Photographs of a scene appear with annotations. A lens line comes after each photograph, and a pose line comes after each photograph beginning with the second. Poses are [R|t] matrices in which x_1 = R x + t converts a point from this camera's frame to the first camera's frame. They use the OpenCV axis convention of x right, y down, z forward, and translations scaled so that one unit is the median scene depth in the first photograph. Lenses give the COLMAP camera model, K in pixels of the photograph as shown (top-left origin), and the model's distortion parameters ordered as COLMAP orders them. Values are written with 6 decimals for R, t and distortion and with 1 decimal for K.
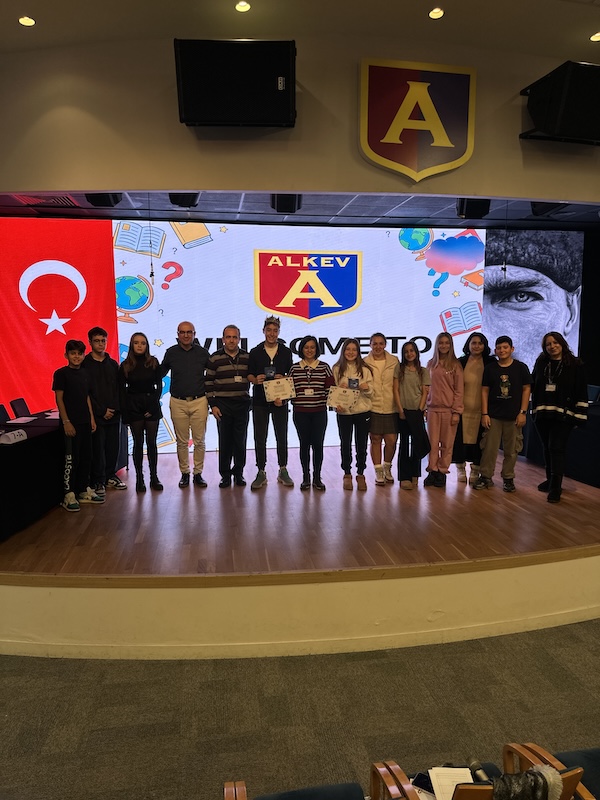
lens RADIAL K [[517.5, 0, 271.4], [0, 517.5, 401.8], [0, 0, 1]] dist [-0.003252, -0.009187]
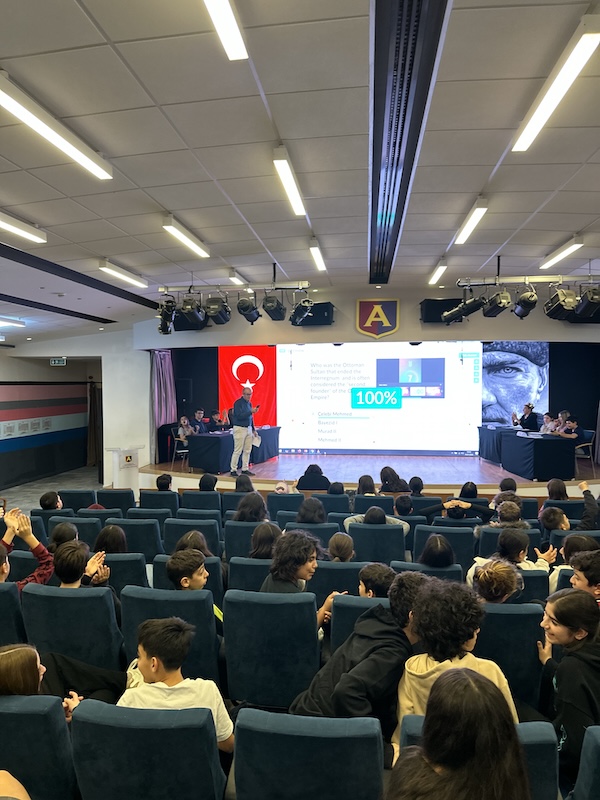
lens RADIAL K [[572.9, 0, 299.3], [0, 572.9, 404.7], [0, 0, 1]] dist [0.077933, -0.067092]
pose [[0.964418, 0.014115, -0.264006, 0.329881], [-0.039699, 0.994984, -0.091825, 0.108039], [0.261385, 0.099038, 0.960140, -0.968968]]
